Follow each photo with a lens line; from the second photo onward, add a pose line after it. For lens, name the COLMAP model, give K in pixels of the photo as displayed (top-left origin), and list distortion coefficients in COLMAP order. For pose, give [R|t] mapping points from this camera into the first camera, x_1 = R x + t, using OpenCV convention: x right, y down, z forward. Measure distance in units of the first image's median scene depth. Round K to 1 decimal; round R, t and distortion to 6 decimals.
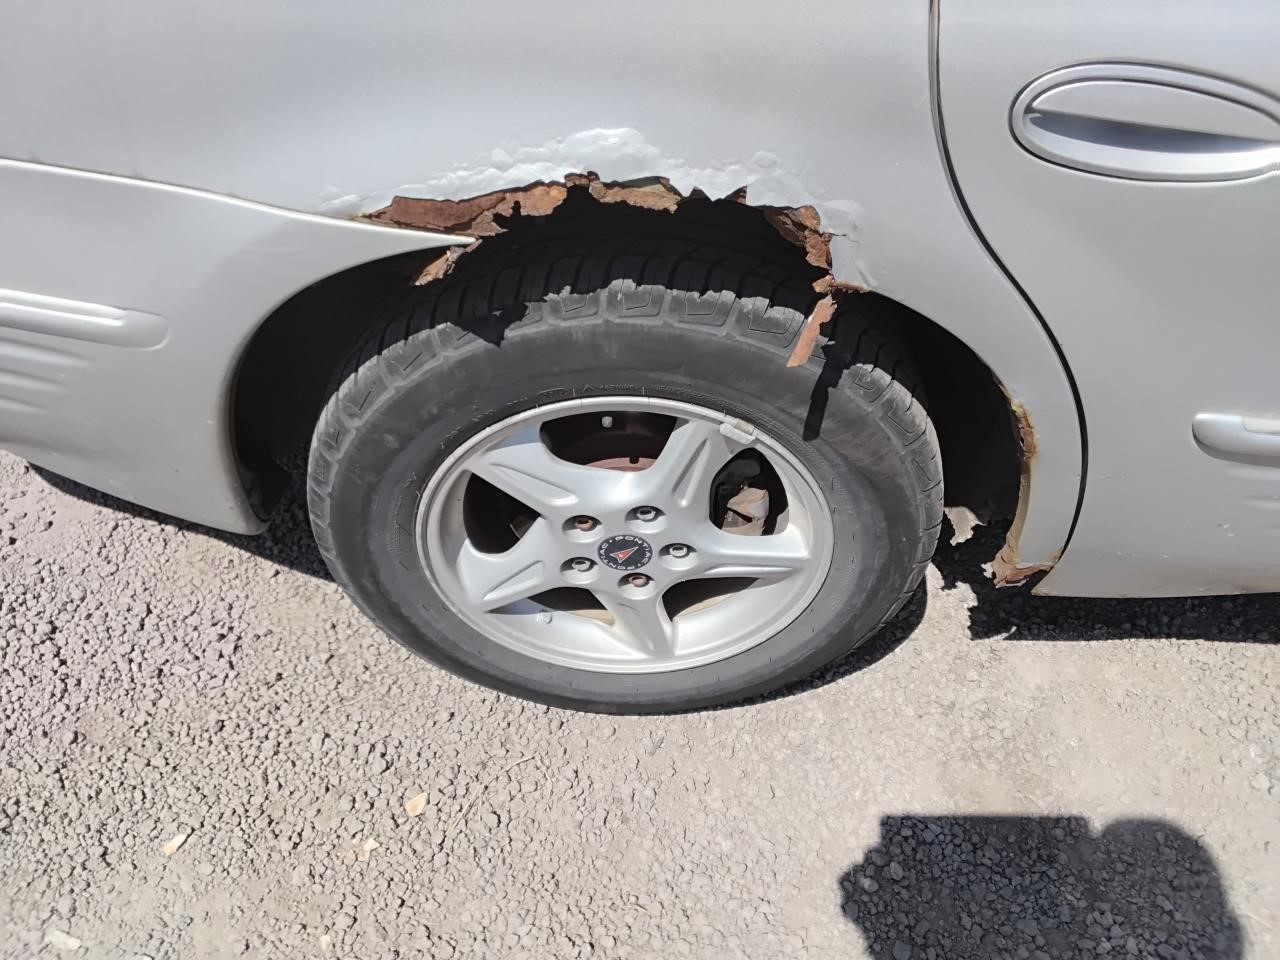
lens RADIAL K [[1033.4, 0, 640.0], [0, 1033.4, 480.0], [0, 0, 1]] dist [0.099921, -0.171564]
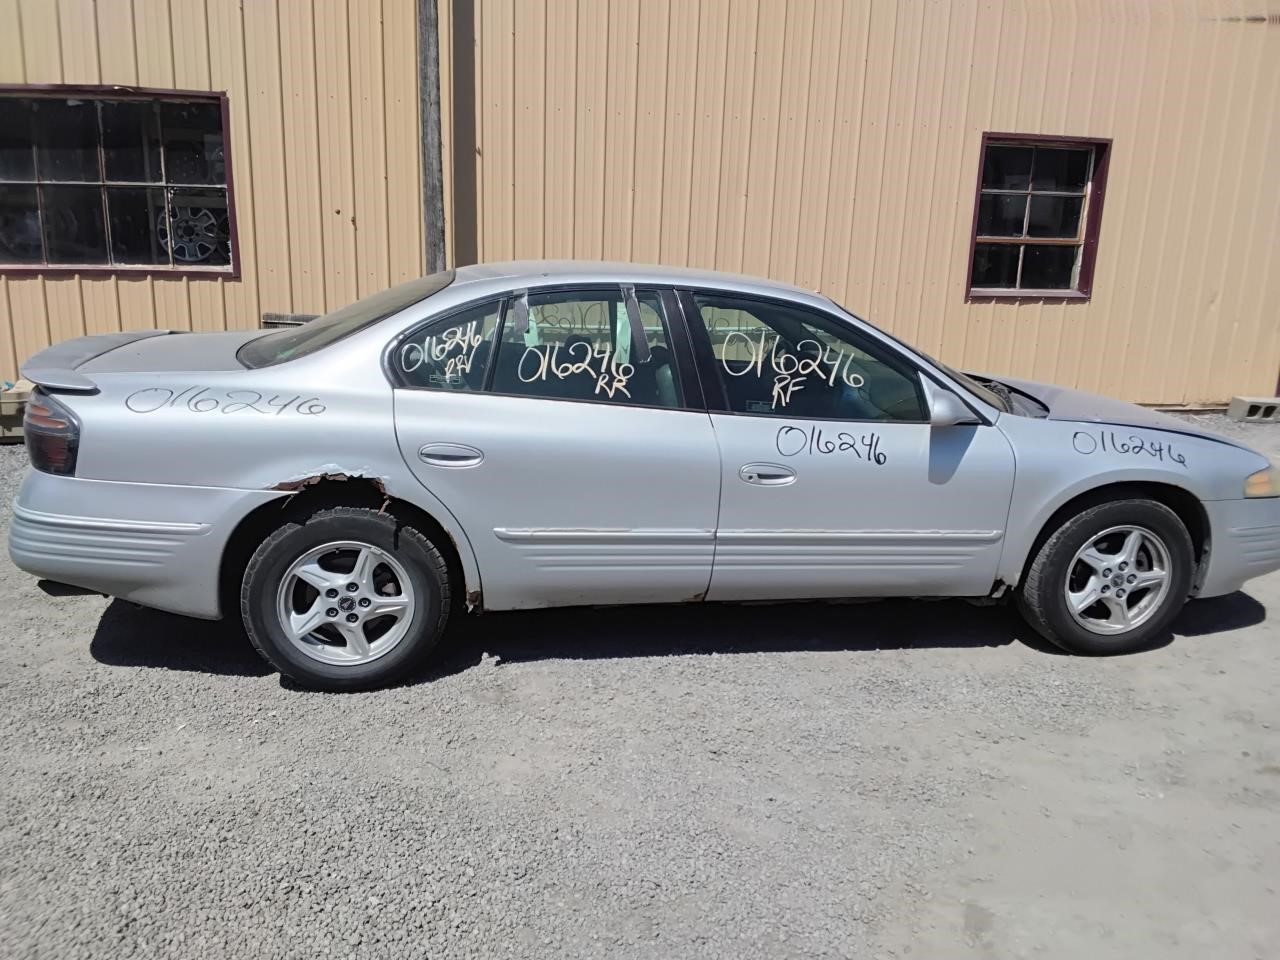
lens RADIAL K [[1033.4, 0, 640.0], [0, 1033.4, 480.0], [0, 0, 1]] dist [0.099921, -0.171564]
pose [[0.980724, -0.066994, 0.183552, 0.351782], [0.147072, 0.871565, -0.467701, 1.573805], [-0.128645, 0.485681, 0.864618, -2.354224]]
